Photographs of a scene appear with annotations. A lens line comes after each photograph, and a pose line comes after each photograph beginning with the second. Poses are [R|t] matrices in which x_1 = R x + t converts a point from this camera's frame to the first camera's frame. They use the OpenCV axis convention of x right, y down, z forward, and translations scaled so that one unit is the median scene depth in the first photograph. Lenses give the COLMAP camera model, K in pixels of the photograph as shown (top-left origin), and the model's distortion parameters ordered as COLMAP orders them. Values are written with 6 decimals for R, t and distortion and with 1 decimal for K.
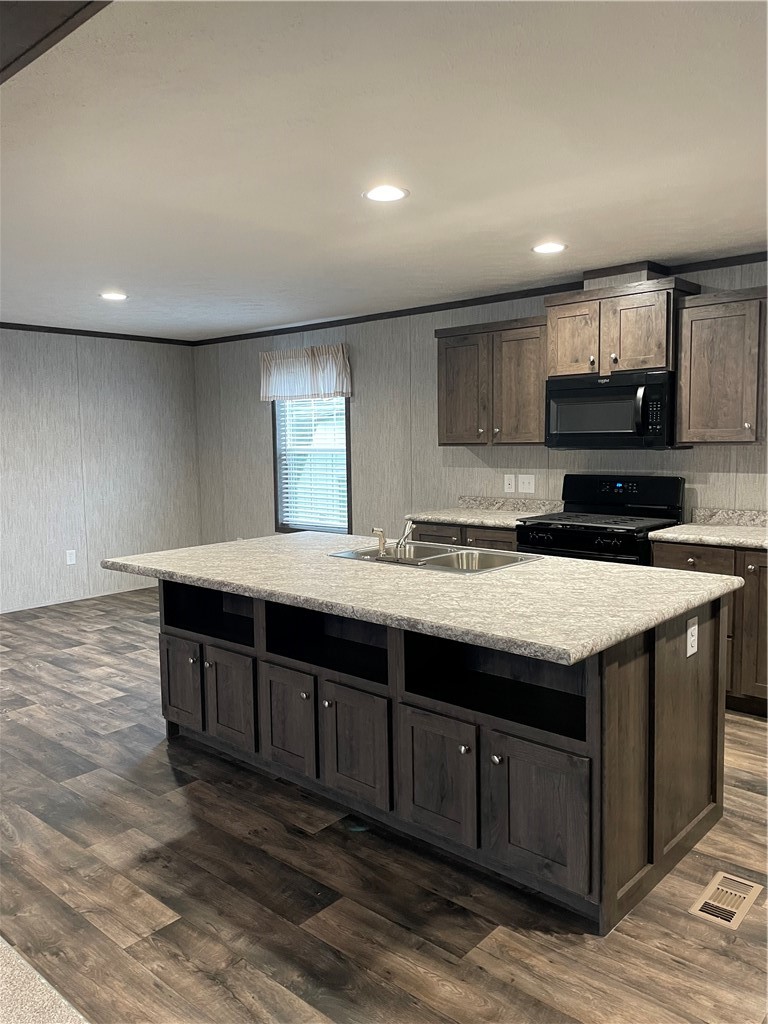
lens RADIAL K [[775.4, 0, 386.7], [0, 775.4, 509.1], [0, 0, 1]] dist [0.056757, -0.055668]
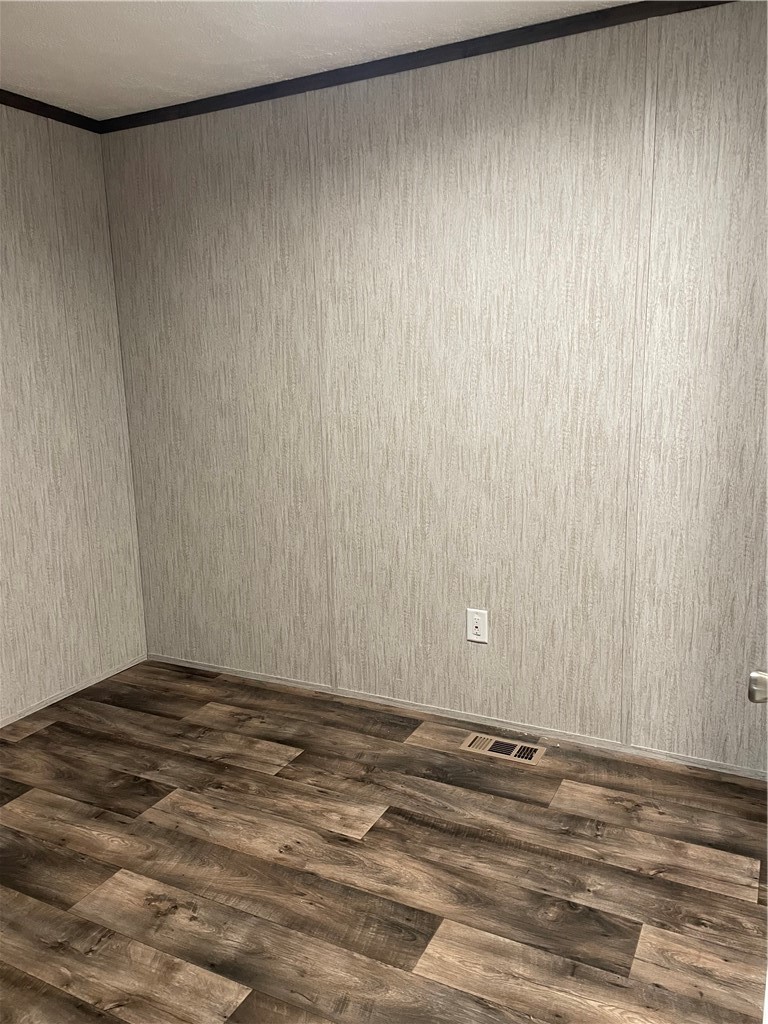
lens RADIAL K [[775.4, 0, 404.4], [0, 775.4, 490.9], [0, 0, 1]] dist [0.056757, -0.055668]
pose [[0.964088, -0.056242, 0.259558, -0.313949], [0.036420, 0.996084, 0.080559, -0.023354], [-0.263072, -0.068213, 0.962362, 0.275743]]
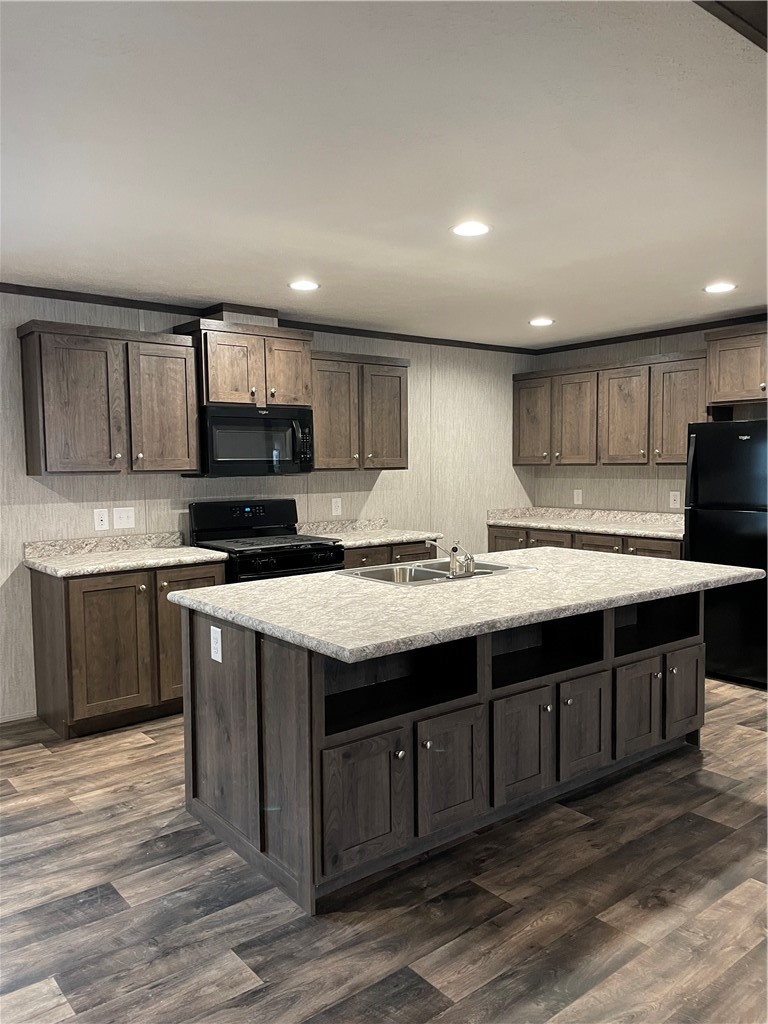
lens RADIAL K [[775.4, 0, 378.5], [0, 775.4, 502.6], [0, 0, 1]] dist [0.056757, -0.055668]
pose [[0.164138, -0.039835, 0.985633, -0.785899], [0.098068, 0.994893, 0.023878, -0.052174], [-0.981550, 0.092740, 0.167206, 0.701356]]
